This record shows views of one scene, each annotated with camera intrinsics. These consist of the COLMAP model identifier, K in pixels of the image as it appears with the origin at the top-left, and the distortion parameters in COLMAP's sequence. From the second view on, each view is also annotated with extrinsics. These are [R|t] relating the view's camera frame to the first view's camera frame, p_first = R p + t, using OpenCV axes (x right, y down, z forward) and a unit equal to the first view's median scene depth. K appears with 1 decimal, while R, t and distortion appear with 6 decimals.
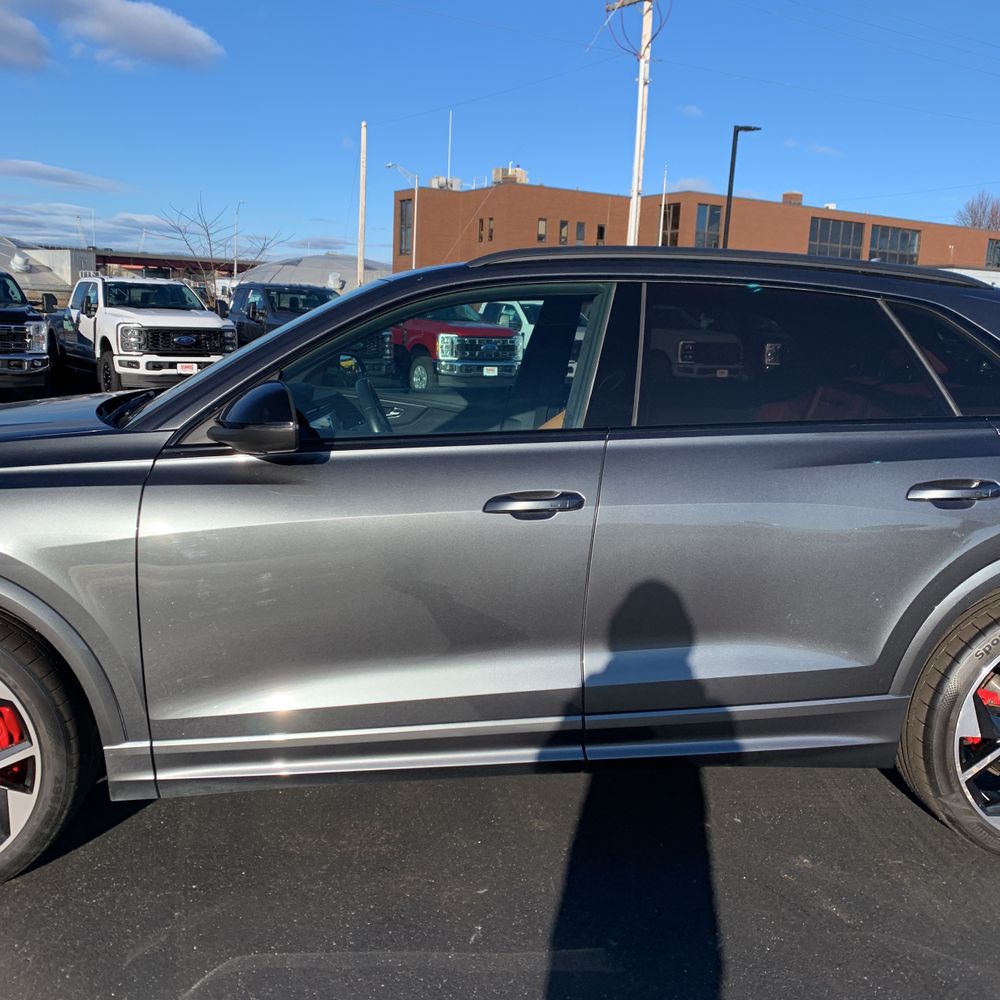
lens RADIAL K [[1004.7, 0, 521.6], [0, 1004.7, 501.7], [0, 0, 1]] dist [0.108868, -0.256812]
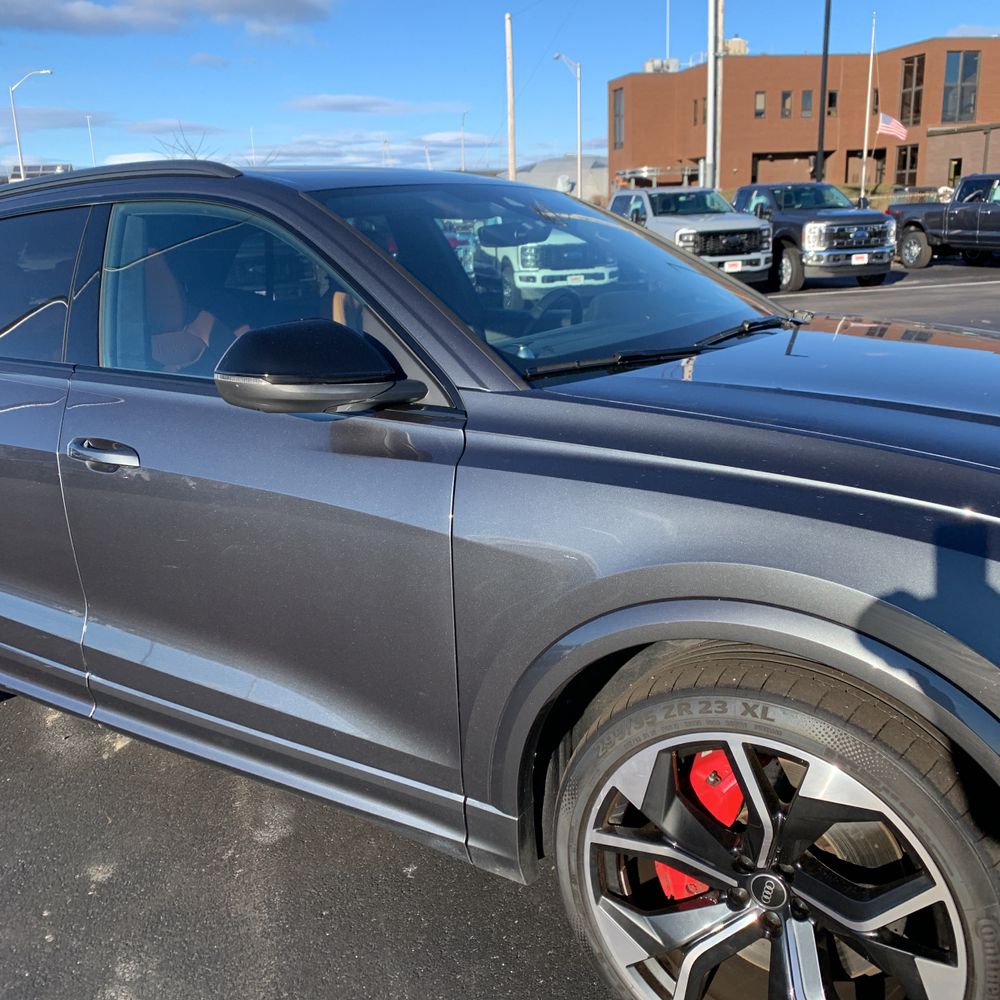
lens RADIAL K [[1022.1, 0, 499.7], [0, 1022.1, 496.4], [0, 0, 1]] dist [-0.001221, 0.014918]
pose [[0.955005, -0.005545, -0.296538, 0.270212], [0.031830, 0.995967, 0.083886, -0.013986], [0.294877, -0.089550, 0.951330, 0.117814]]
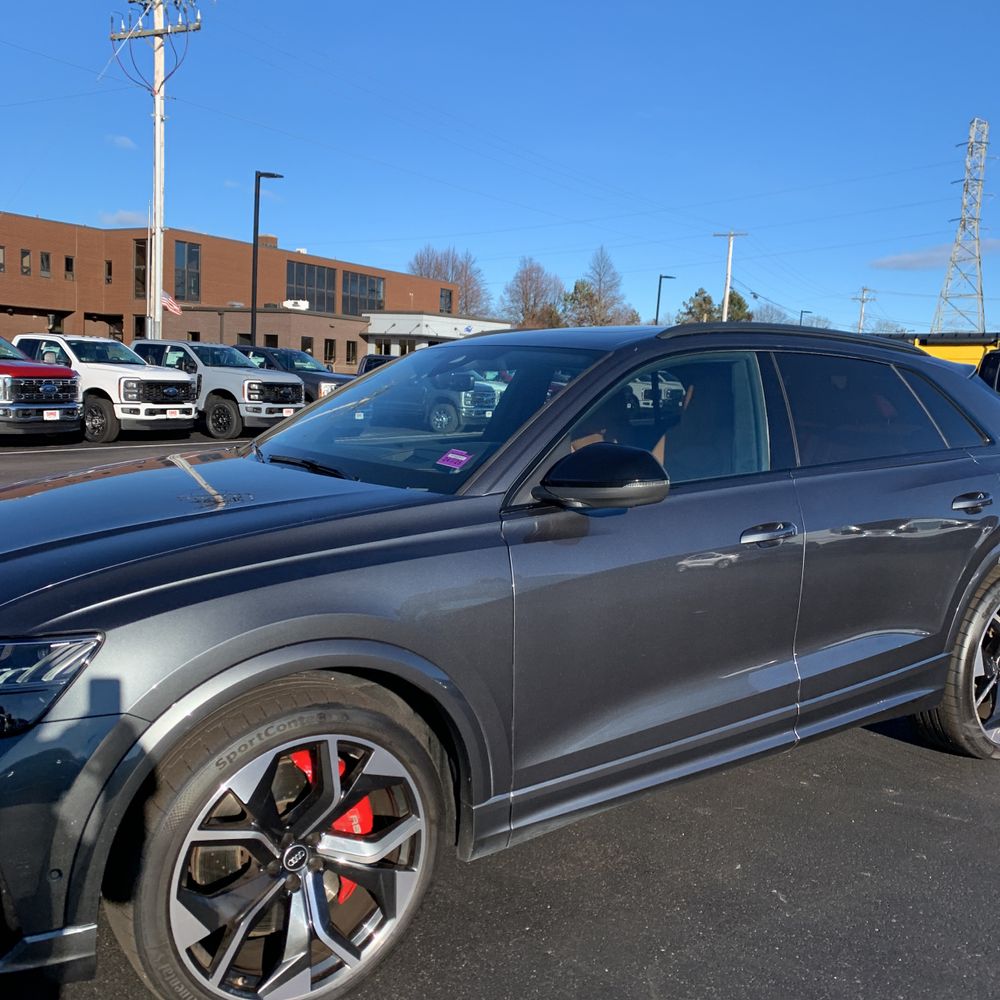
lens RADIAL K [[1006.7, 0, 525.6], [0, 1006.7, 502.5], [0, 0, 1]] dist [-0.009464, -0.017022]
pose [[0.869413, -0.062710, 0.490091, -0.094623], [0.079735, 0.996719, -0.013913, -0.004517], [-0.487611, 0.051174, 0.871560, 0.010848]]
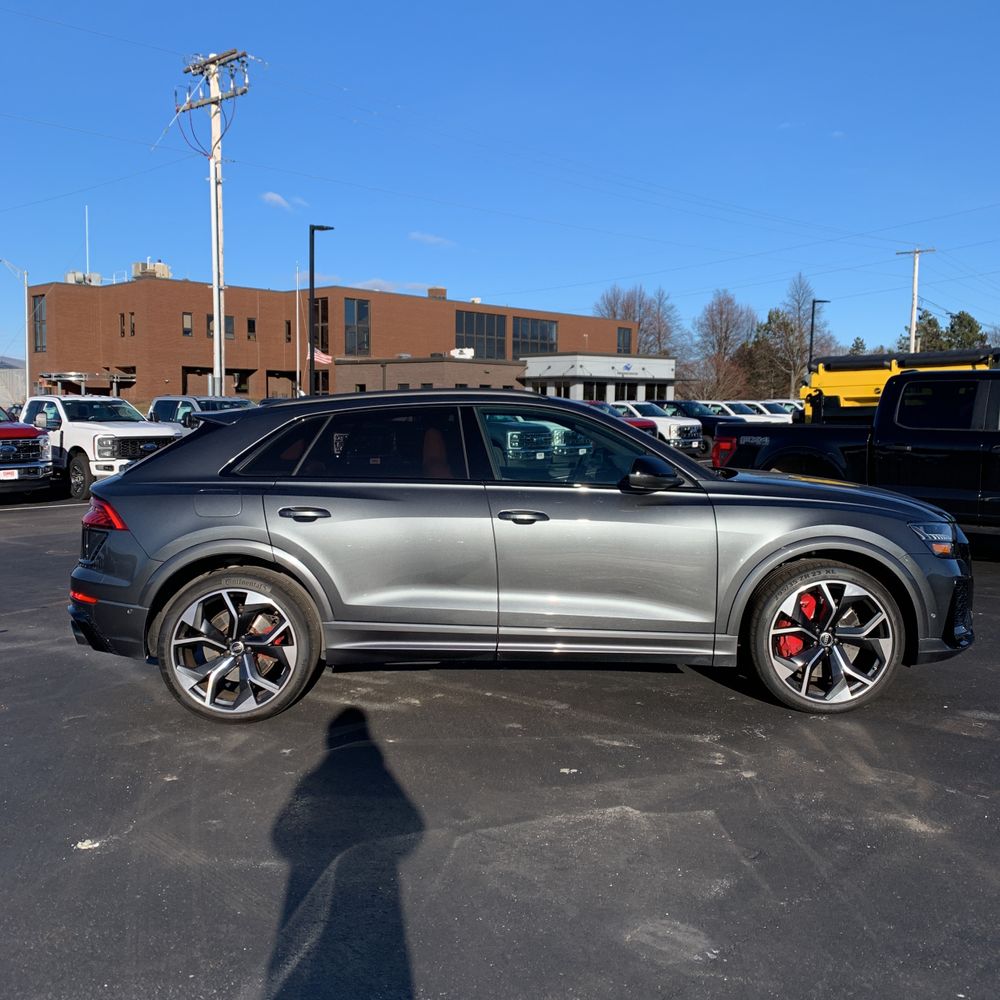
lens RADIAL K [[997.2, 0, 500.1], [0, 997.2, 505.3], [0, 0, 1]] dist [0.116609, -0.316781]
pose [[0.959611, -0.064302, 0.273885, 0.130617], [0.086461, 0.993821, -0.069608, 0.002321], [-0.267717, 0.090477, 0.959240, -0.011785]]
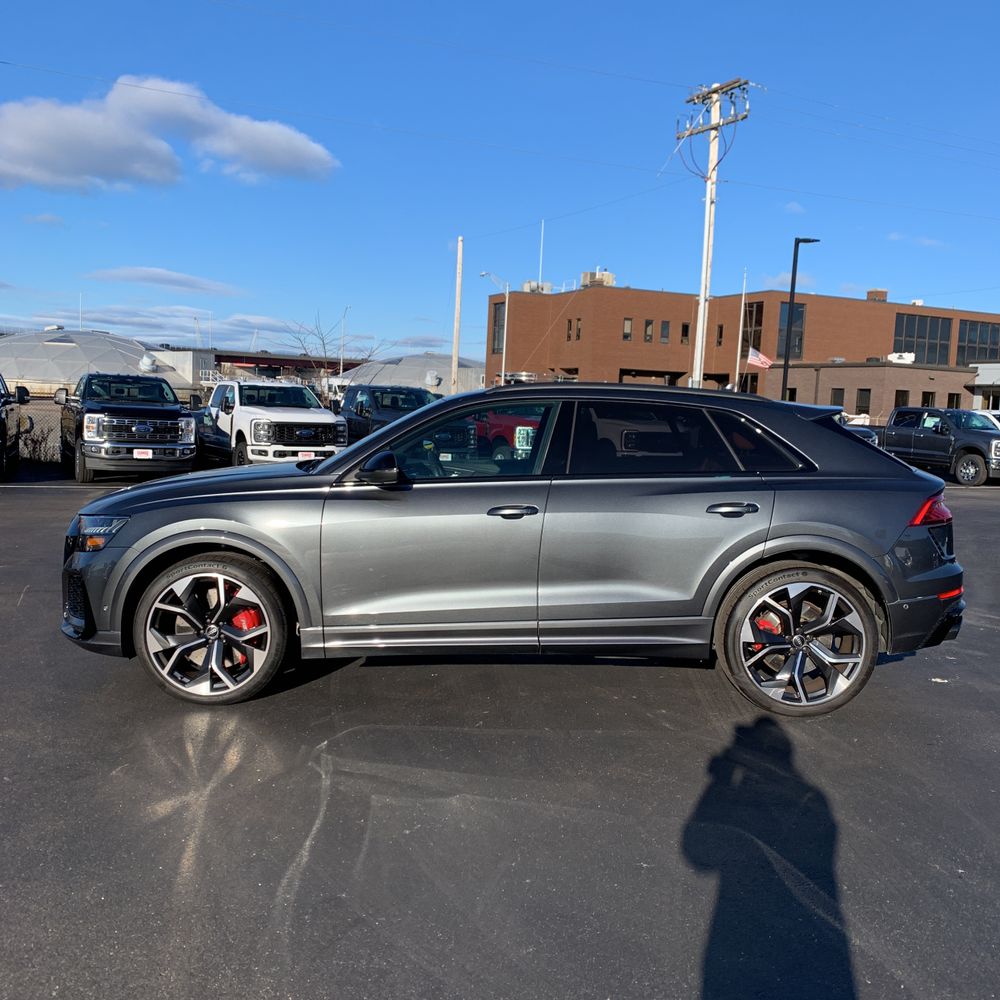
lens RADIAL K [[997.2, 0, 500.1], [0, 997.2, 505.3], [0, 0, 1]] dist [0.116609, -0.316781]
pose [[0.993766, 0.007515, -0.111229, 0.023337], [-0.017088, 0.996203, -0.085365, 0.018011], [0.110166, 0.086733, 0.990122, -0.108637]]
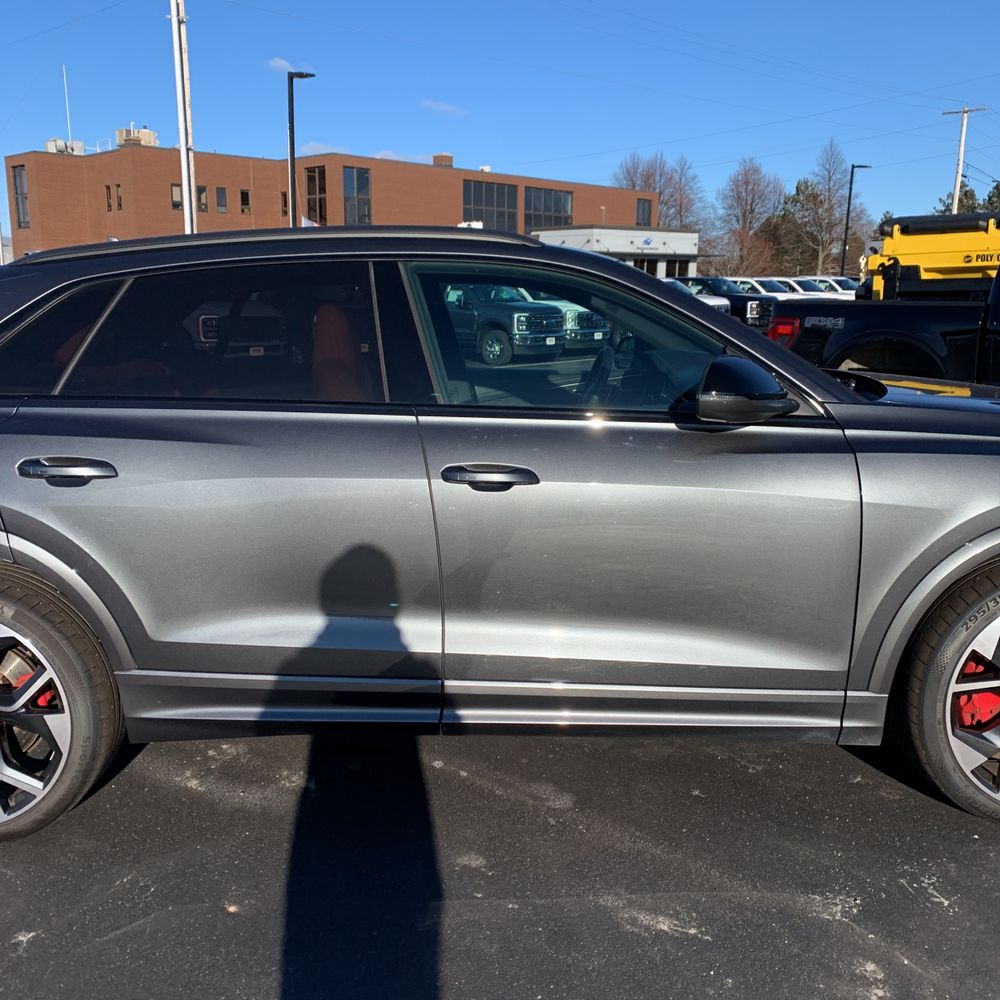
lens RADIAL K [[1016.3, 0, 496.5], [0, 1016.3, 518.4], [0, 0, 1]] dist [0.012659, -0.017711]
pose [[0.963700, -0.097867, 0.248406, 0.168703], [0.086873, 0.994707, 0.054866, -0.012104], [-0.252460, -0.031294, 0.967101, 0.089499]]
